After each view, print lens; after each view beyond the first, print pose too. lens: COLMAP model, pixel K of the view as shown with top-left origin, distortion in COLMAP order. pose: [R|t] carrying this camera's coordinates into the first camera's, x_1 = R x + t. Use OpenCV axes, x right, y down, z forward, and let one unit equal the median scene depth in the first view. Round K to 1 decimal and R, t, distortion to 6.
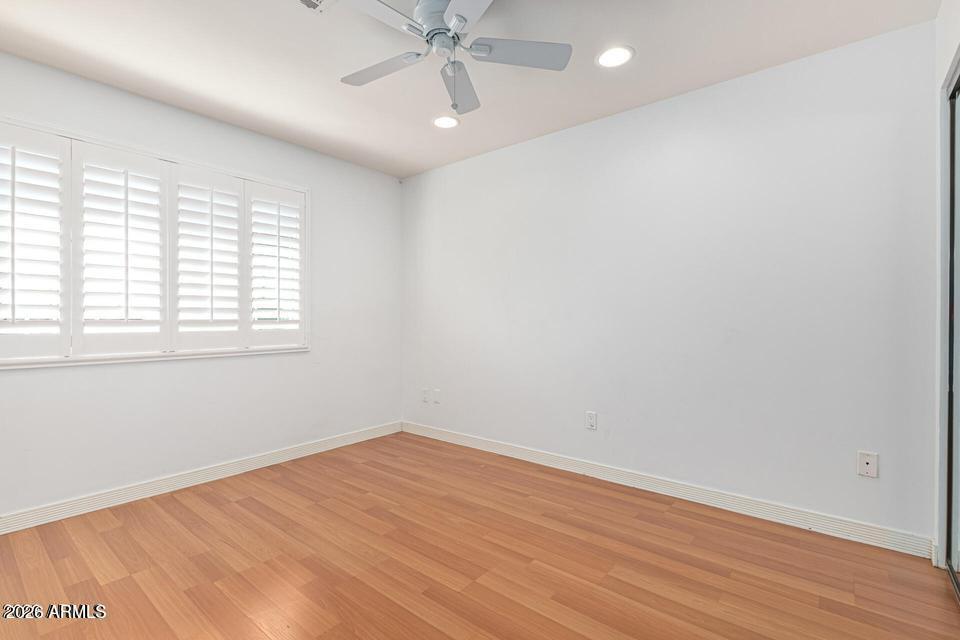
lens RADIAL K [[439.3, 0, 480.7], [0, 439.3, 319.5], [0, 0, 1]] dist [0.003045, -0.001624]
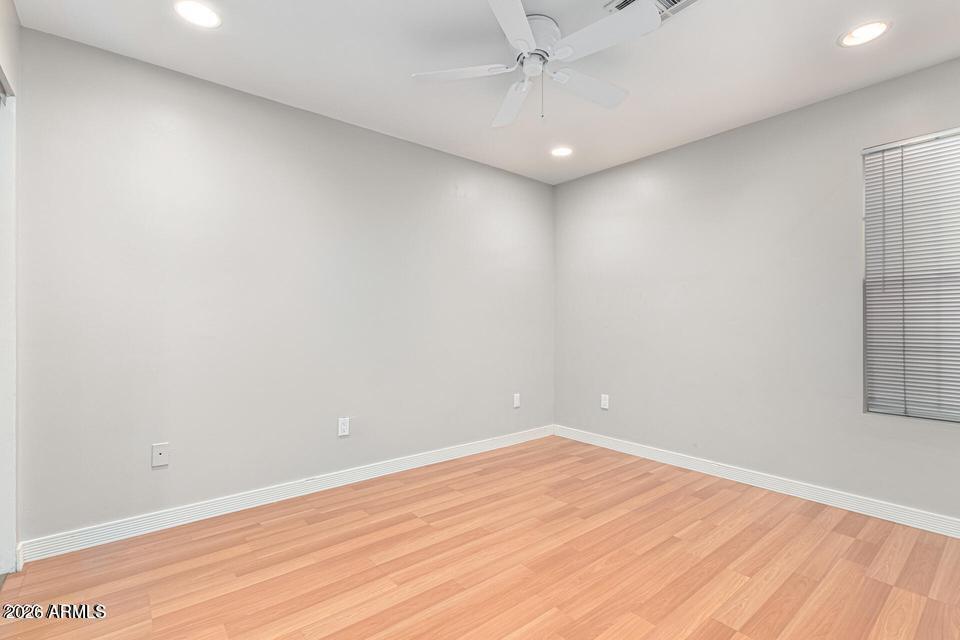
lens RADIAL K [[439.3, 0, 478.1], [0, 439.3, 321.9], [0, 0, 1]] dist [0.003045, -0.001624]
pose [[0.212002, -0.000469, 0.977269, -0.912405], [0.004969, 0.999987, -0.000598, -0.003921], [-0.977257, 0.004983, 0.212002, 1.046838]]
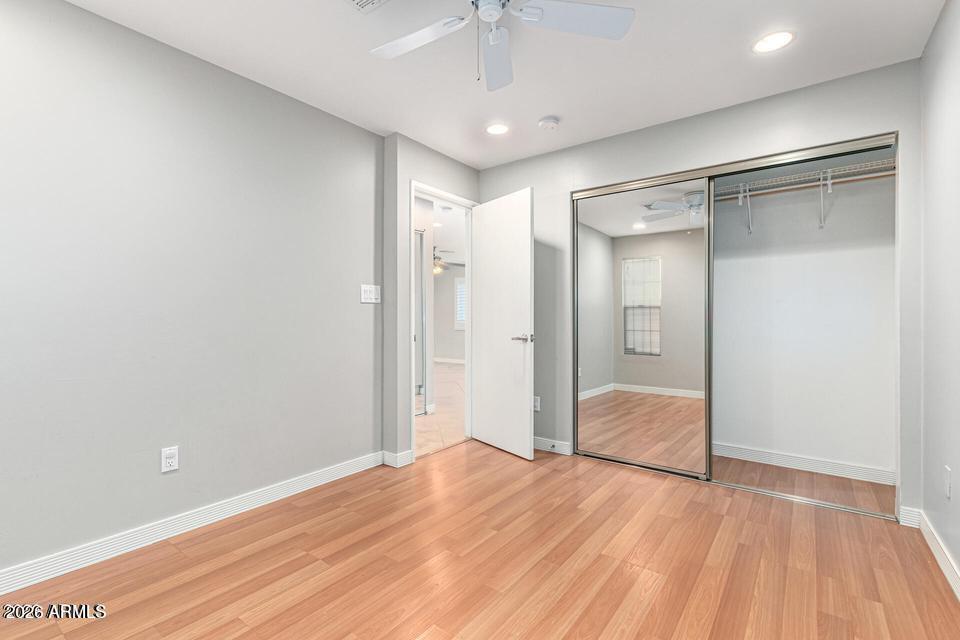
lens RADIAL K [[439.3, 0, 477.2], [0, 439.3, 319.3], [0, 0, 1]] dist [0.003045, -0.001624]
pose [[0.029454, -0.000132, -0.999566, 0.643866], [-0.006545, 0.999979, -0.000325, 0.001957], [0.999545, 0.006552, 0.029452, 1.080622]]
